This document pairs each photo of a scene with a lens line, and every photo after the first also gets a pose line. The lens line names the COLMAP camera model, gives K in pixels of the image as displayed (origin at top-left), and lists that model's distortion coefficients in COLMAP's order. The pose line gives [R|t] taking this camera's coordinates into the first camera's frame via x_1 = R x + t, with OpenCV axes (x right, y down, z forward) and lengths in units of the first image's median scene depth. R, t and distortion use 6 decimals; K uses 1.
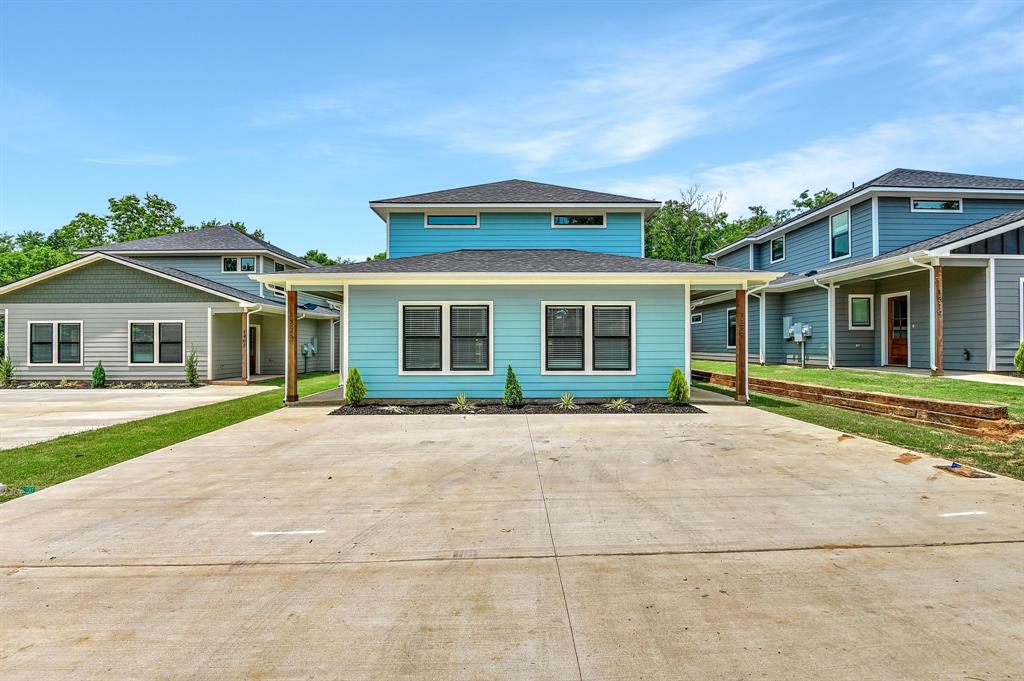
lens RADIAL K [[488.2, 0, 510.3], [0, 488.2, 345.5], [0, 0, 1]] dist [-0.003409, -0.011082]
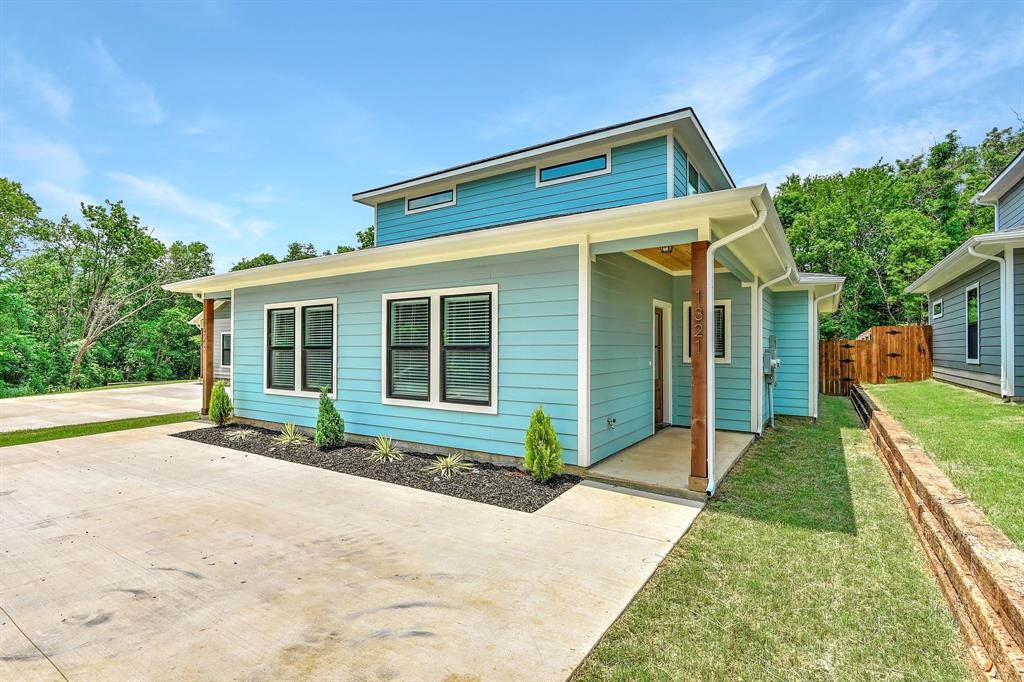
lens RADIAL K [[481.0, 0, 515.3], [0, 481.0, 342.6], [0, 0, 1]] dist [0.000186, -0.008637]
pose [[0.837583, -0.004533, -0.546291, 0.578508], [-0.000008, 0.999965, -0.008310, -0.018252], [0.546310, 0.006965, 0.837554, 0.543648]]
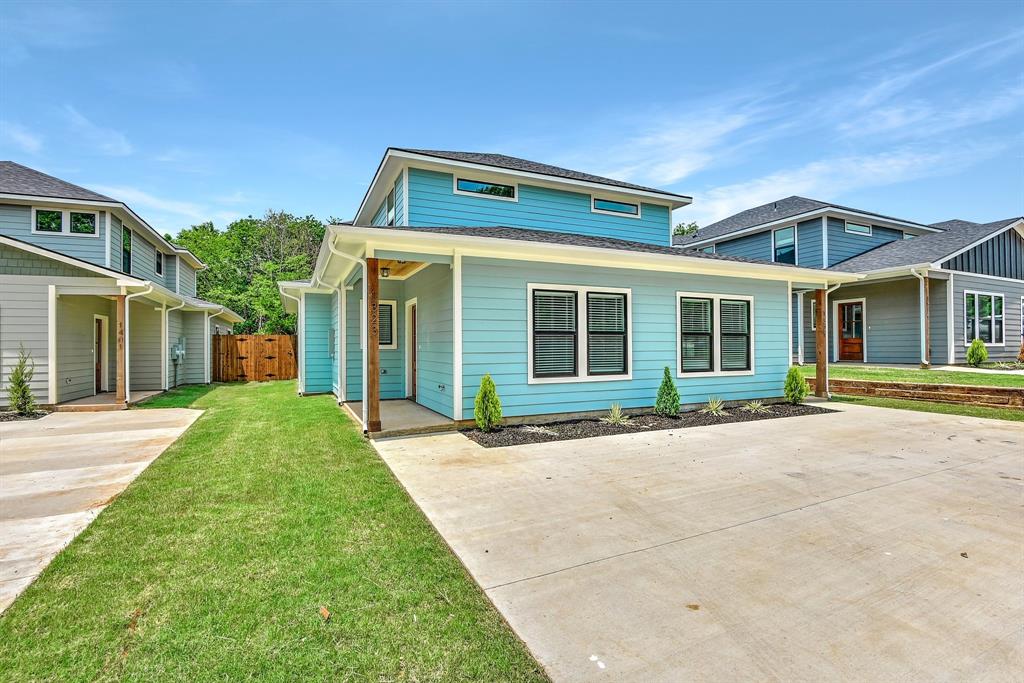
lens RADIAL K [[488.2, 0, 510.3], [0, 488.2, 346.5], [0, 0, 1]] dist [-0.003409, -0.011082]
pose [[0.909856, -0.003054, 0.414913, -0.554206], [0.005224, 0.999978, -0.004096, 0.007516], [-0.414891, 0.005894, 0.909852, 0.343322]]
